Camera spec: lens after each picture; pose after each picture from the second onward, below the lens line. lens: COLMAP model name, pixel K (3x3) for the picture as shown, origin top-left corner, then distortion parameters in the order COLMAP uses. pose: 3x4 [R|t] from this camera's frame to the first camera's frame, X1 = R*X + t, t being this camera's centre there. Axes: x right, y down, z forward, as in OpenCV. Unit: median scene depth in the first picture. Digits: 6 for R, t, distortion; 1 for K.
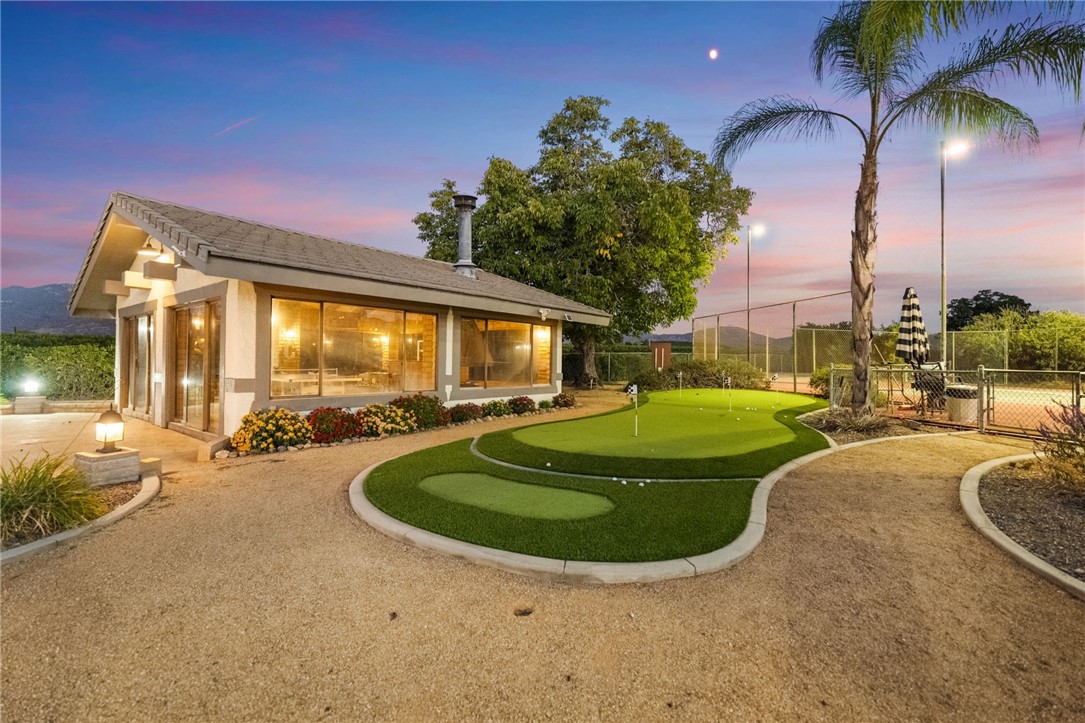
lens RADIAL K [[486.8, 0, 537.4], [0, 486.8, 359.2], [0, 0, 1]] dist [-0.004643, -0.000289]
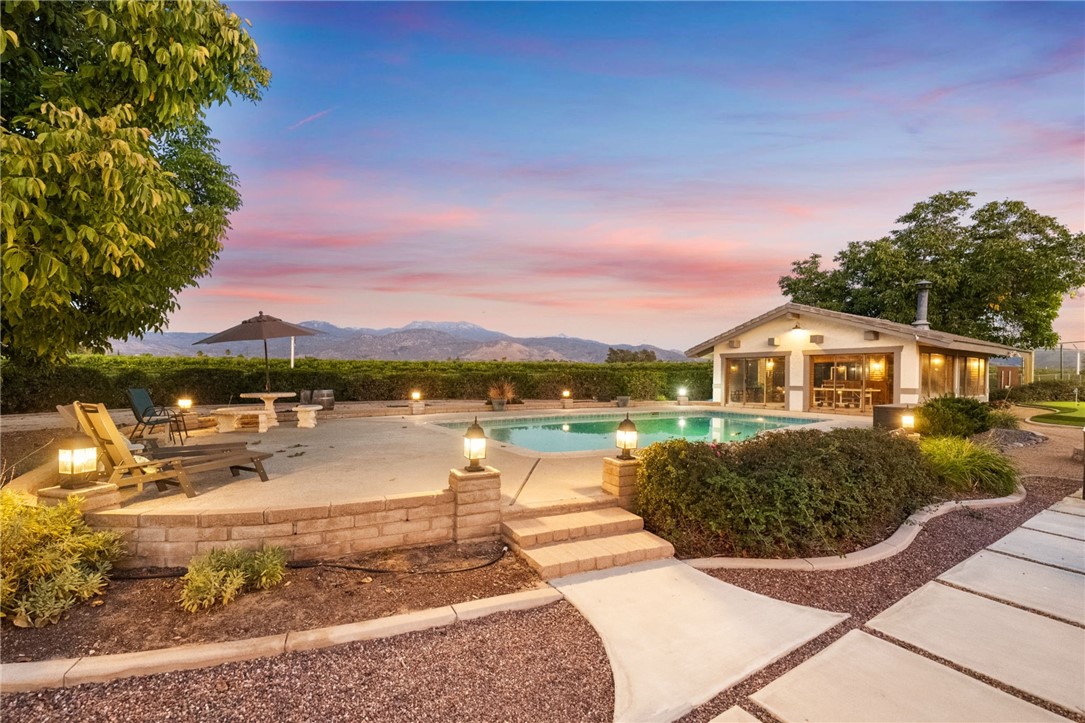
lens RADIAL K [[467.7, 0, 547.8], [0, 467.7, 374.9], [0, 0, 1]] dist [0.000019, 0.000144]
pose [[0.948160, -0.006304, -0.317732, -1.055558], [0.002270, 0.999912, -0.013065, 0.002500], [0.317787, 0.011666, 0.948091, -1.153755]]
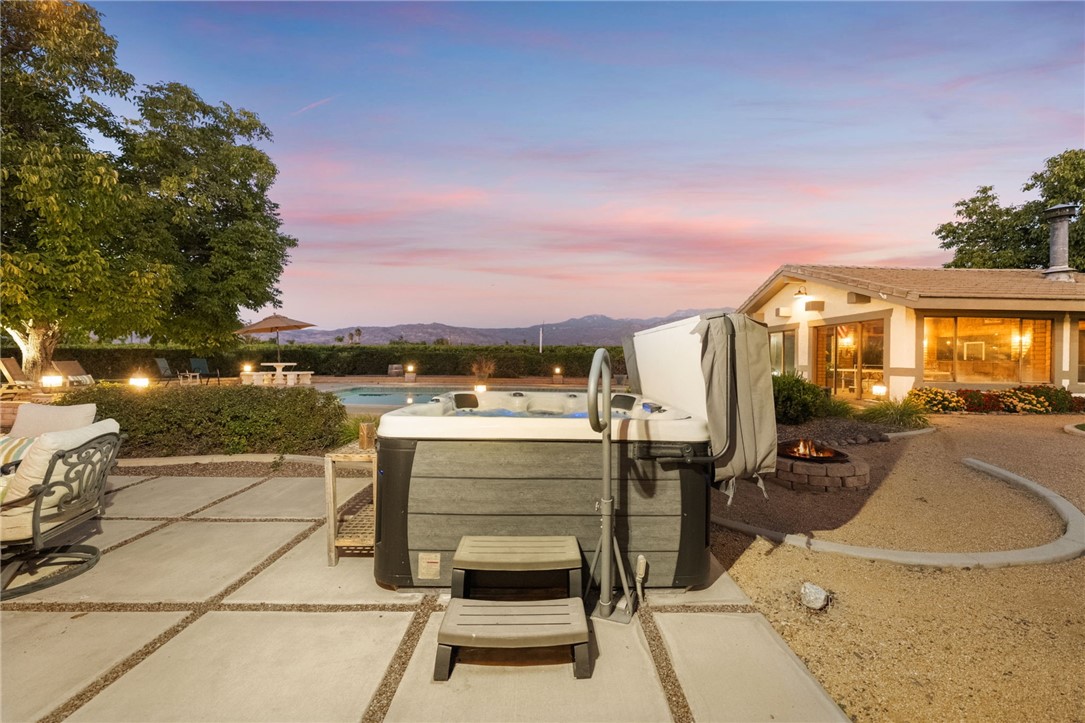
lens RADIAL K [[420.2, 0, 552.3], [0, 420.2, 354.8], [0, 0, 1]] dist [0.000137, 0.000076]
pose [[0.644541, -0.008224, -0.764526, -0.203166], [-0.005253, 0.999871, -0.015185, 0.016054], [0.764552, 0.013803, 0.644415, -0.576020]]
